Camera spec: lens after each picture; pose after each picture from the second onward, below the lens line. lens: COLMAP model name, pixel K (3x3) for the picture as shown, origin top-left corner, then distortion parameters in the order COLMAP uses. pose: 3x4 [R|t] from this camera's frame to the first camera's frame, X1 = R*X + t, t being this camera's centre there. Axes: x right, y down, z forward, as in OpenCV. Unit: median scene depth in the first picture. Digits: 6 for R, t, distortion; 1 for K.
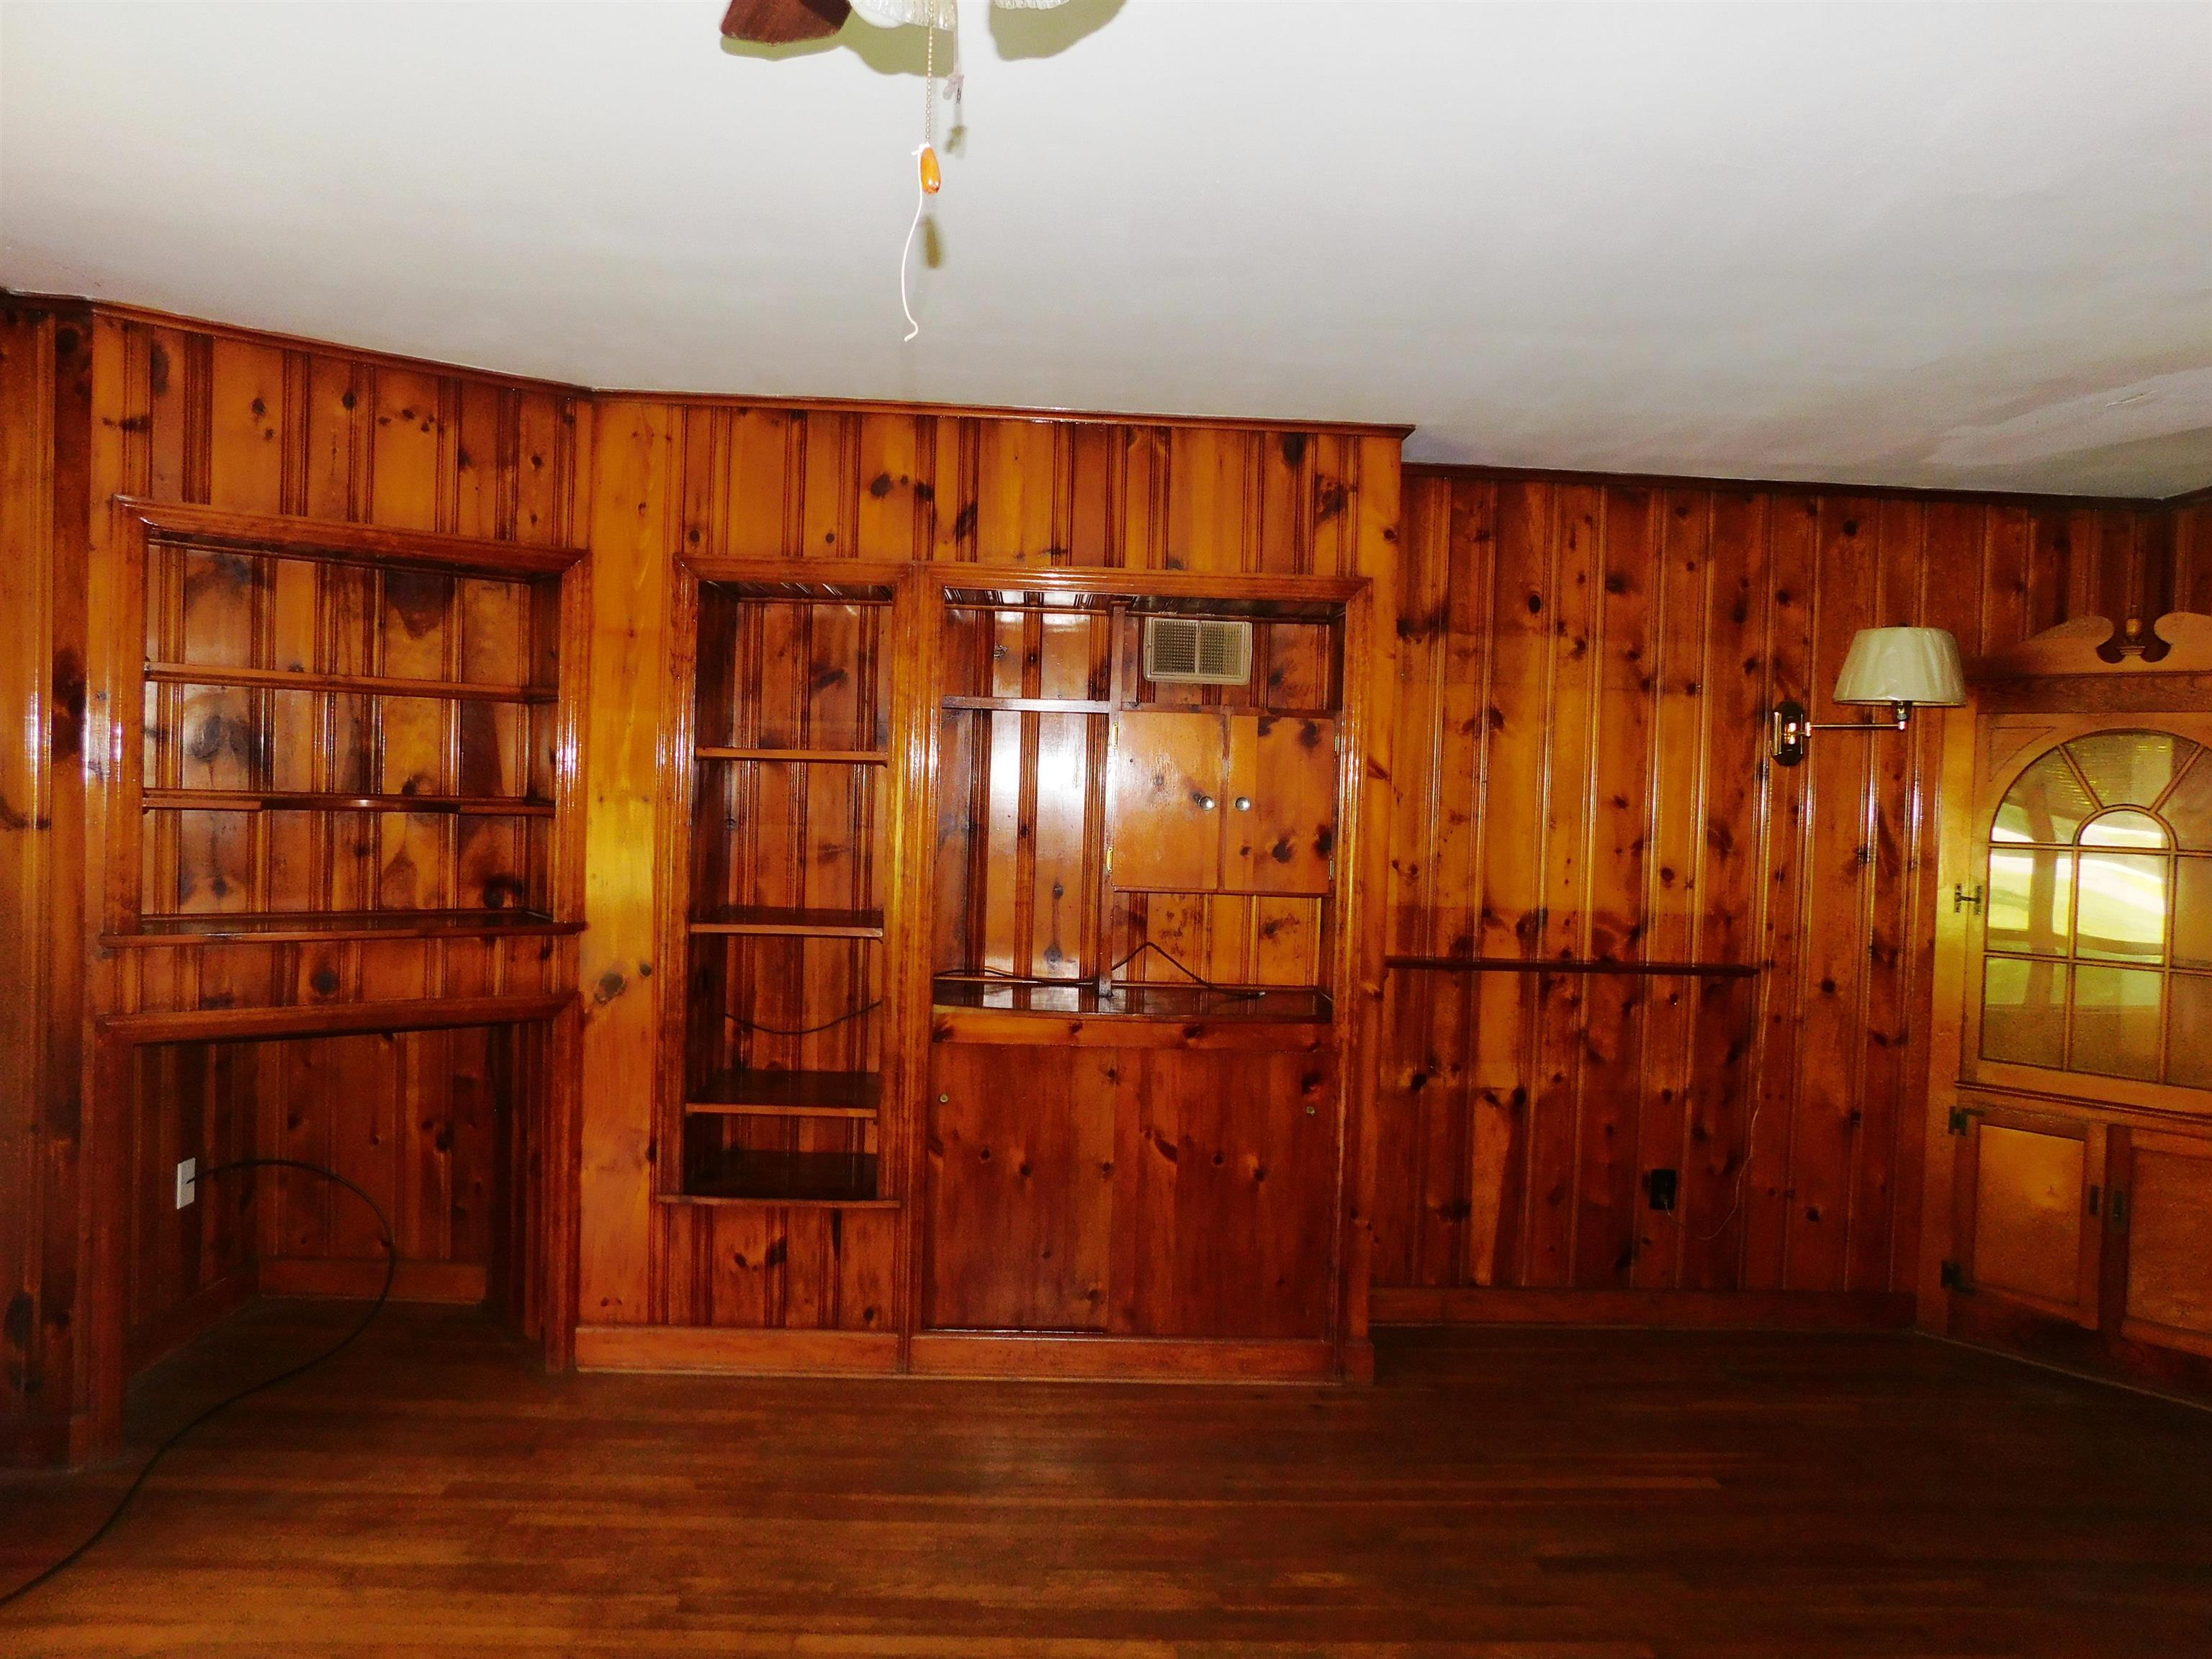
lens RADIAL K [[1487.8, 0, 1118.6], [0, 1487.8, 823.4], [0, 0, 1]] dist [-0.032238, 0.024476]
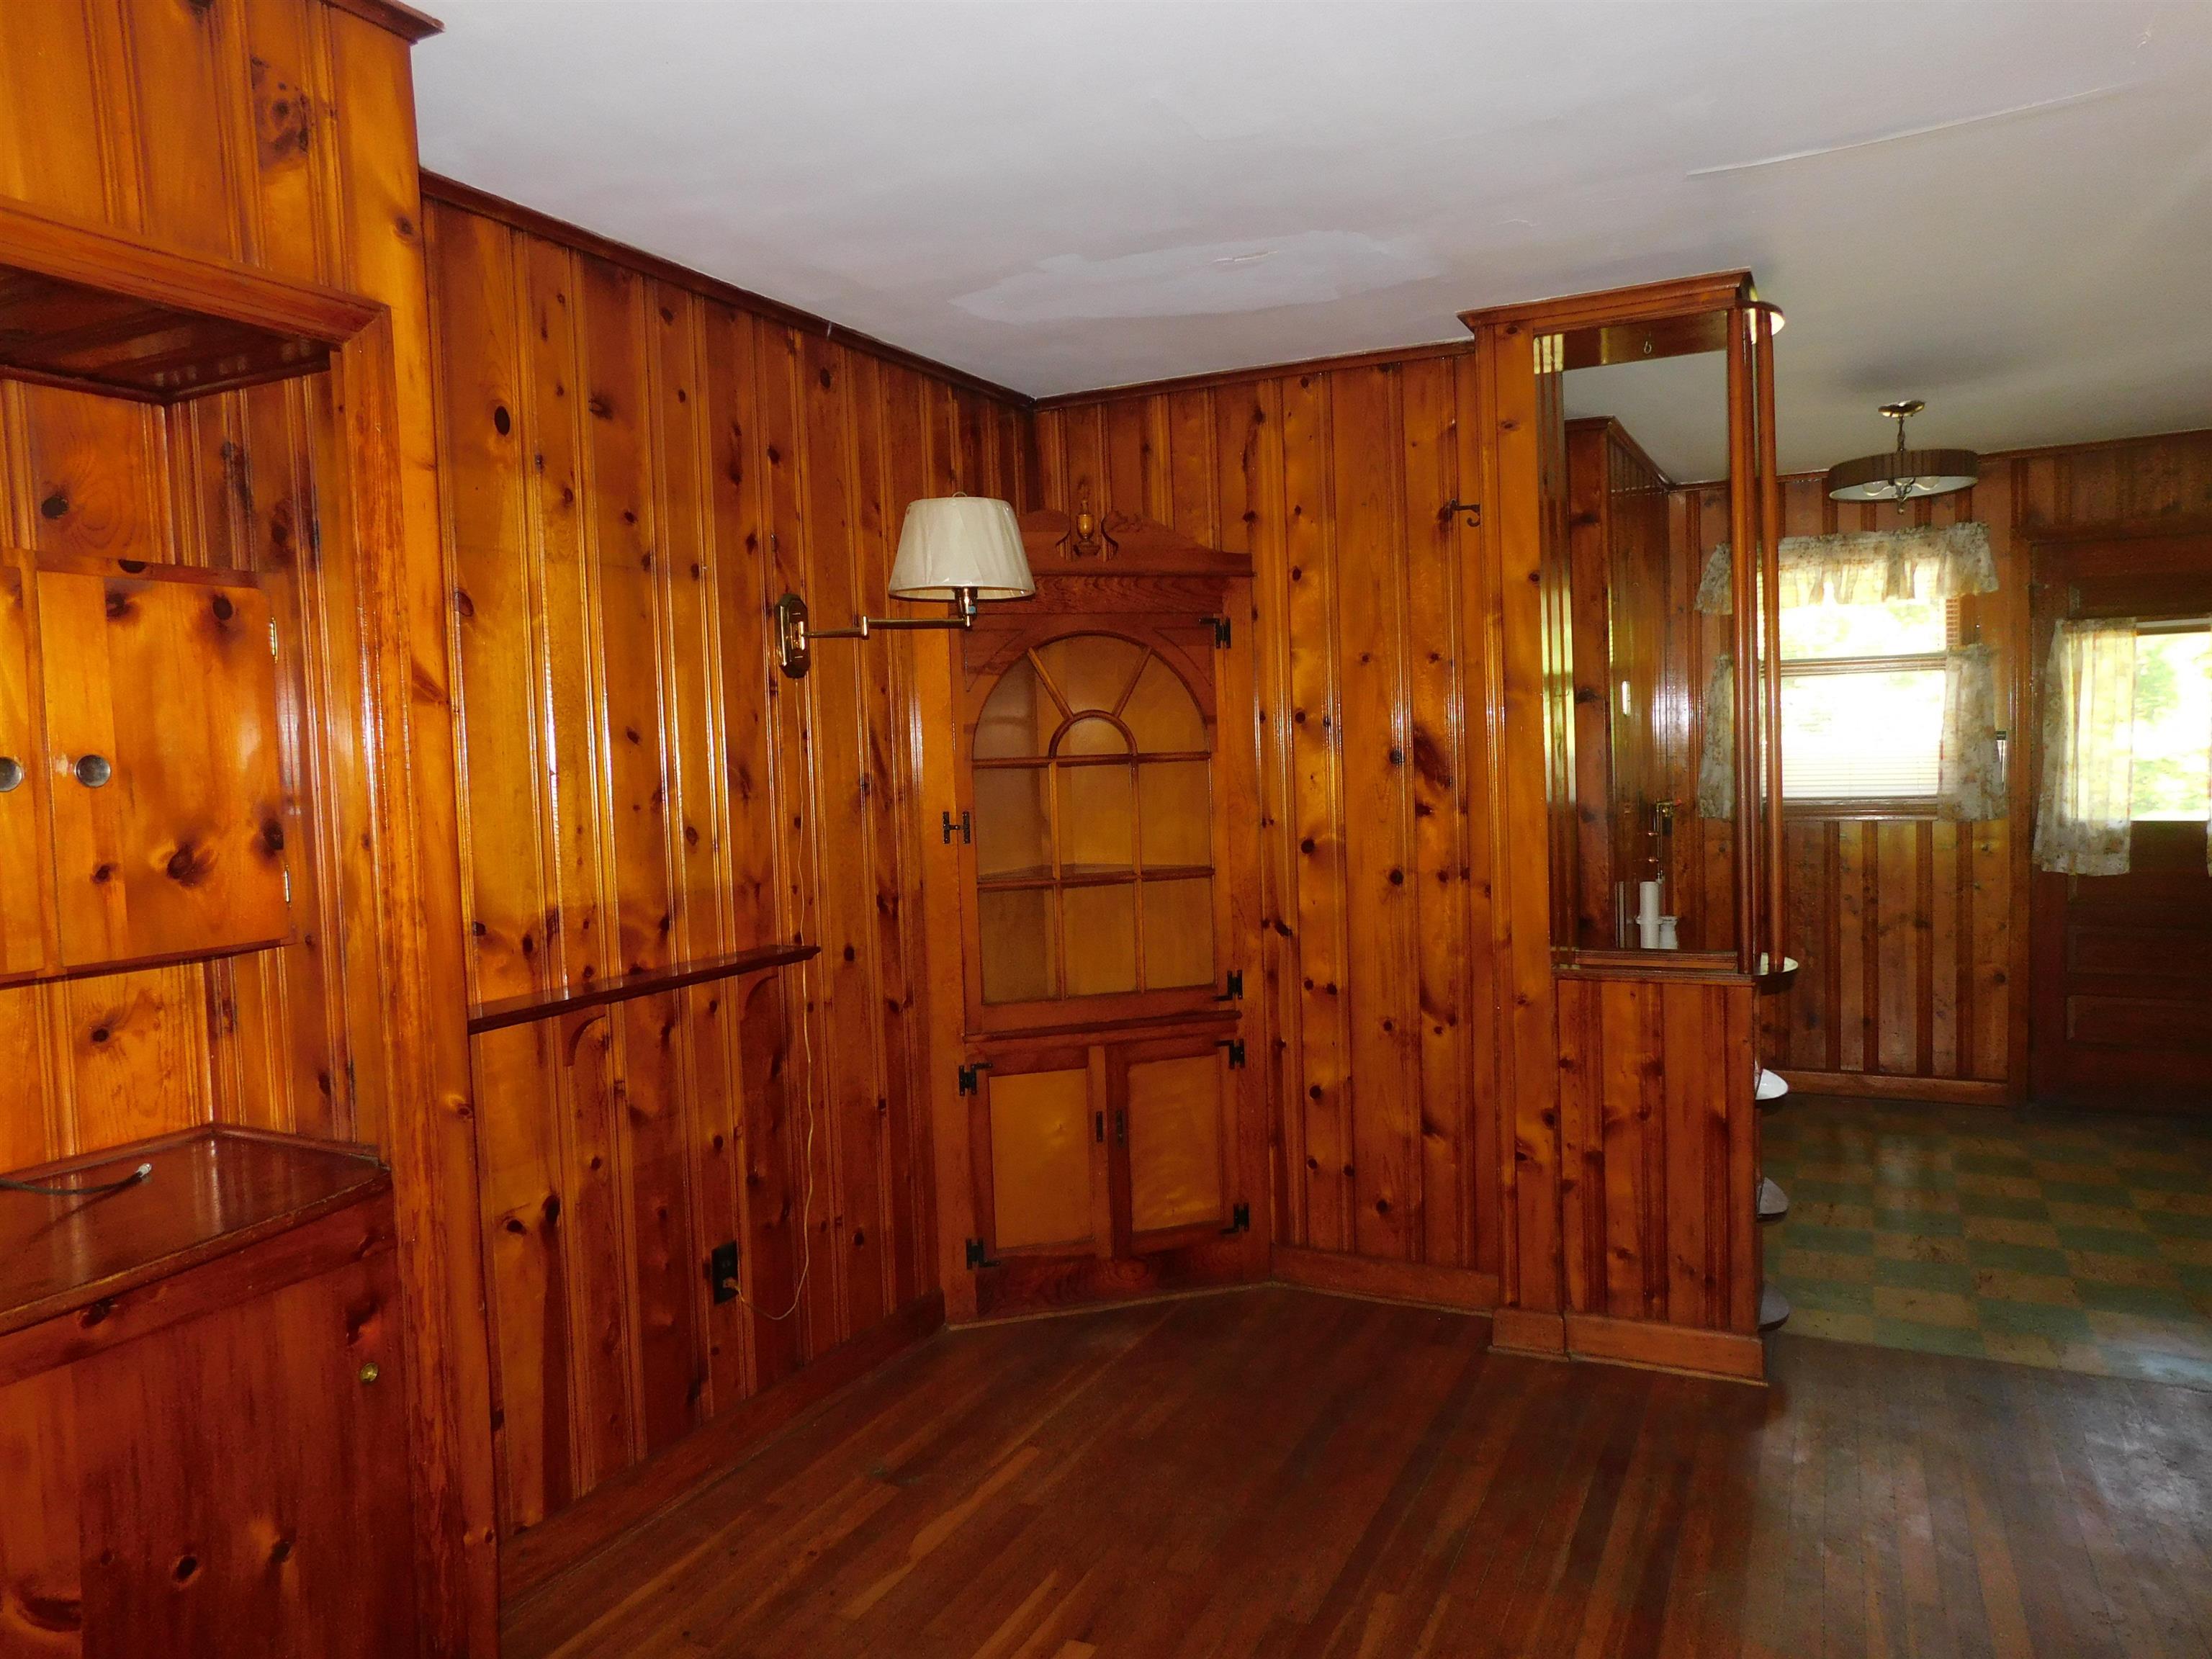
lens RADIAL K [[1487.8, 0, 1111.3], [0, 1487.8, 825.4], [0, 0, 1]] dist [-0.032238, 0.024476]
pose [[0.488857, -0.096080, 0.867057, -0.150858], [0.071649, 0.994980, 0.069859, -0.005558], [-0.869417, 0.027972, 0.493287, 0.506461]]
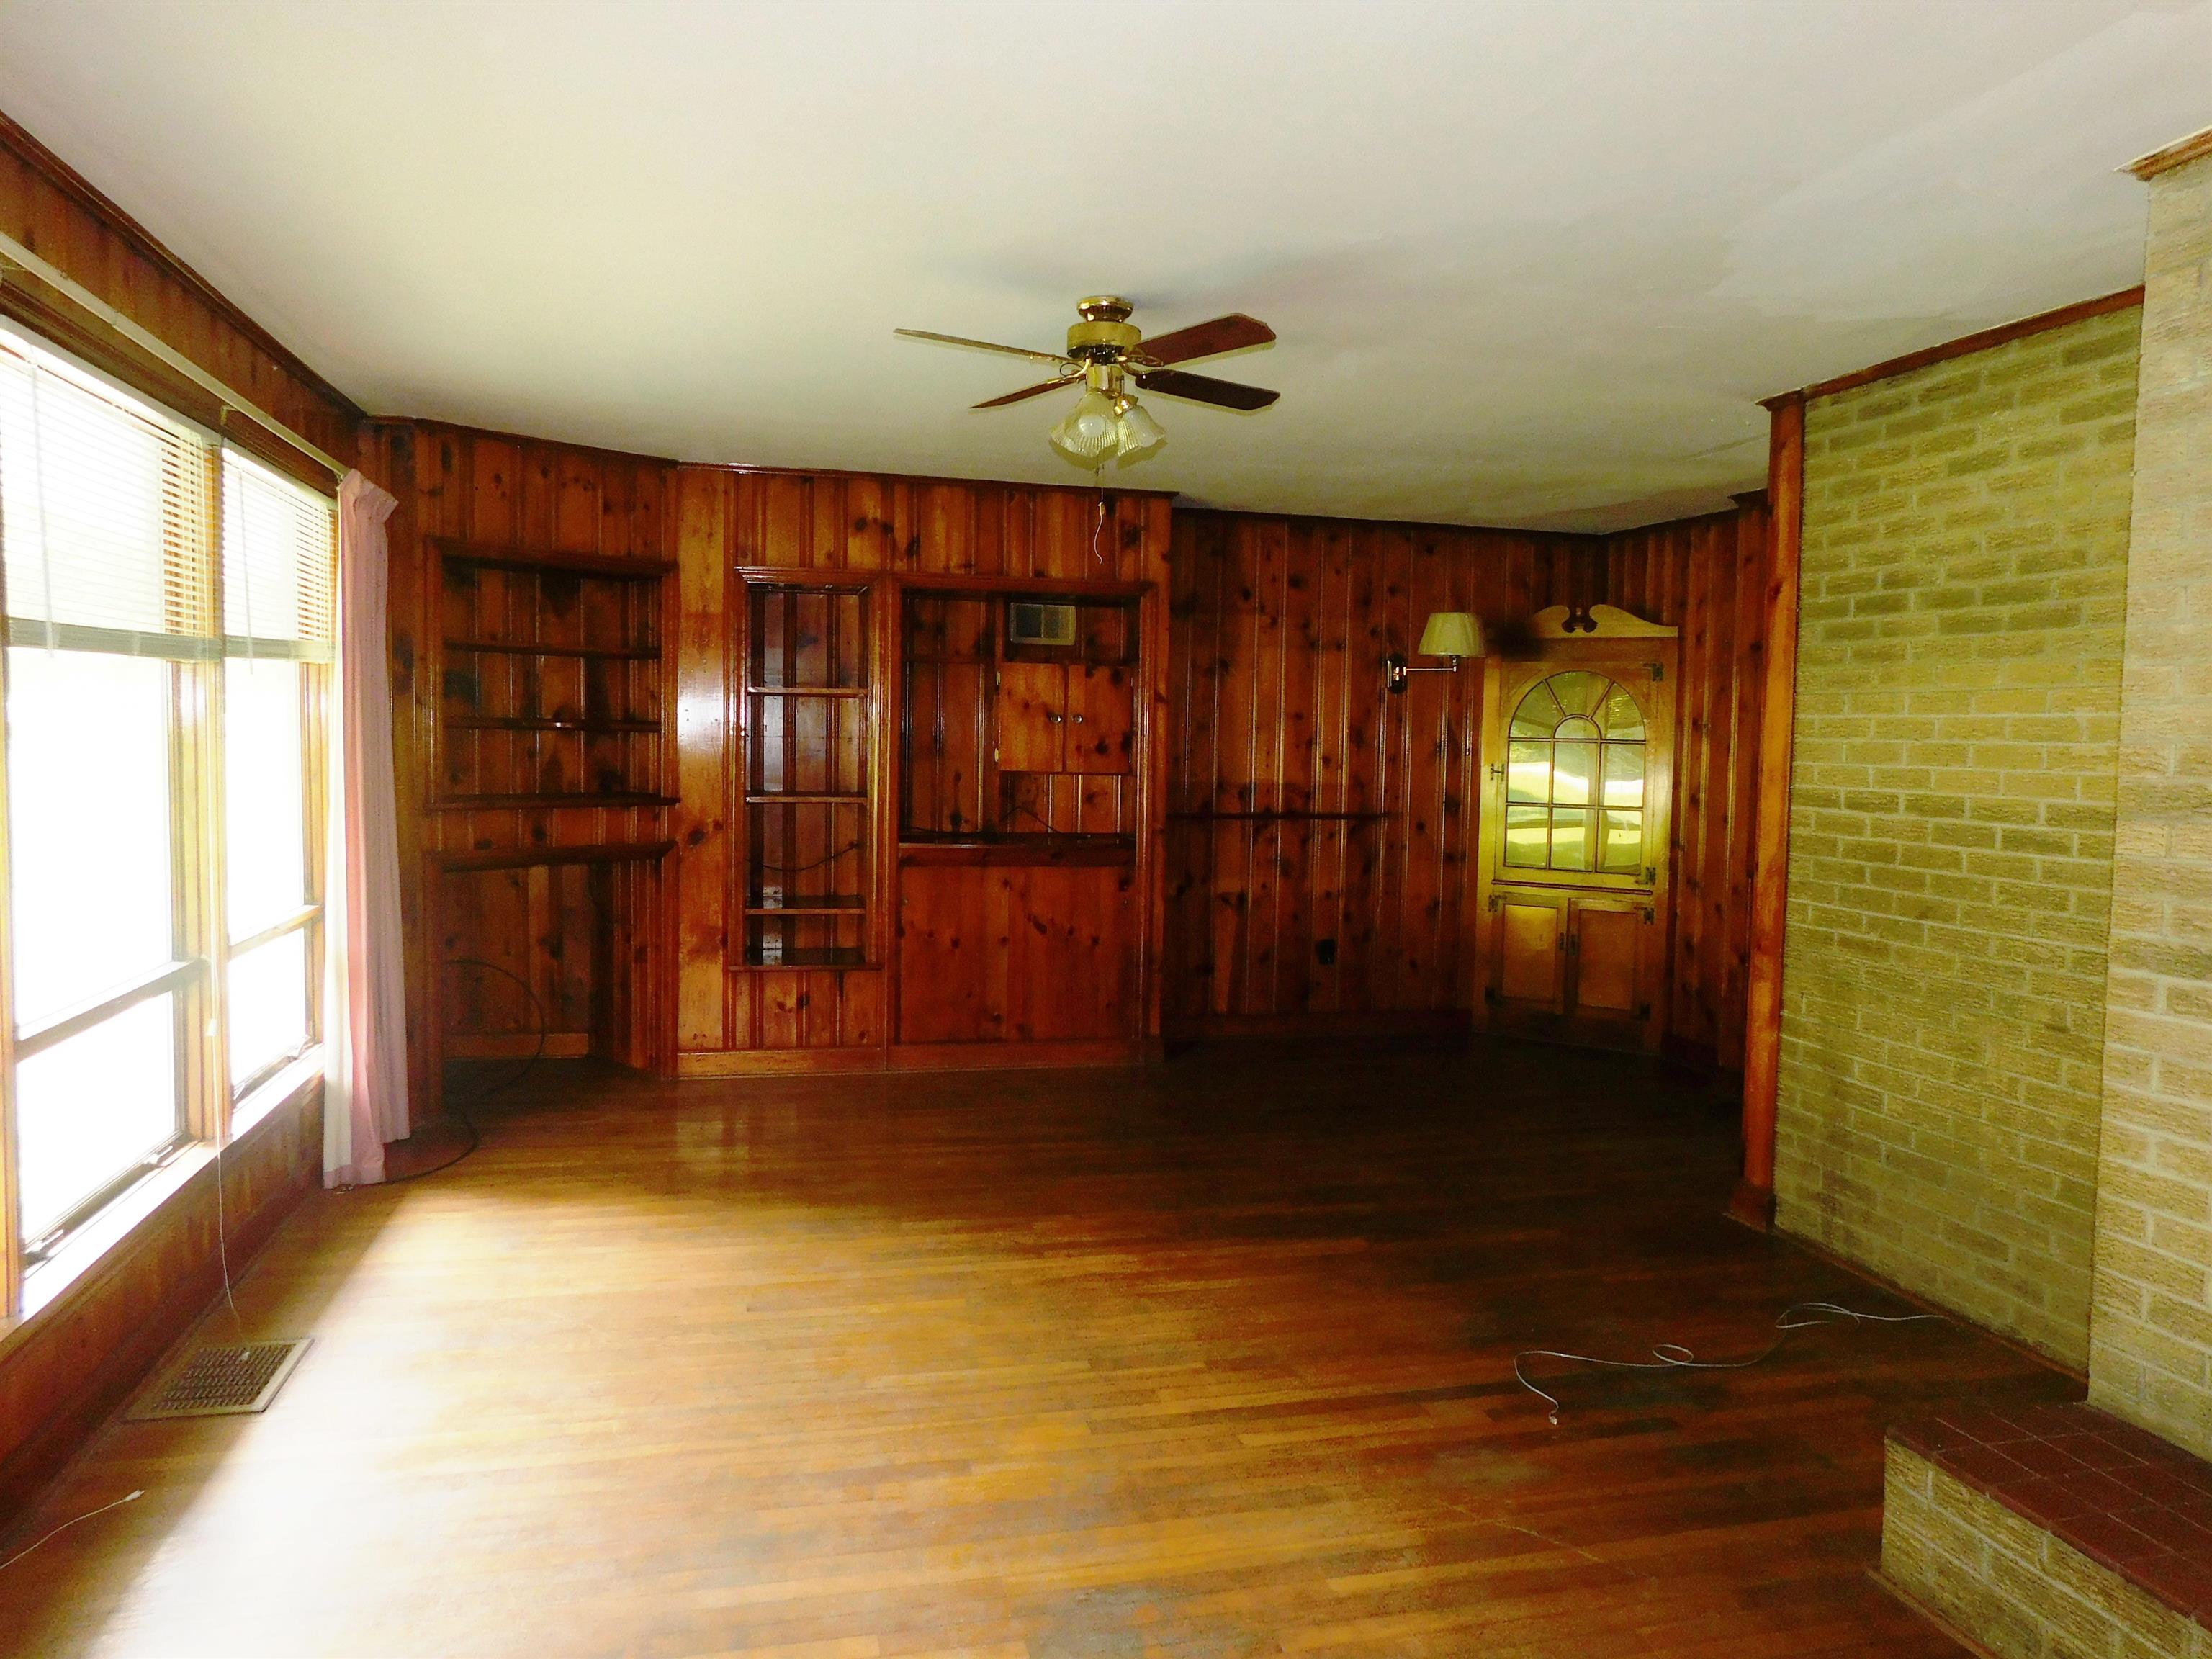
lens RADIAL K [[1487.8, 0, 1097.6], [0, 1487.8, 823.5], [0, 0, 1]] dist [-0.032238, 0.024476]
pose [[0.980793, -0.024655, 0.193487, -0.210822], [0.016564, 0.998924, 0.043324, 0.030380], [-0.194347, -0.039287, 0.980146, -0.601460]]
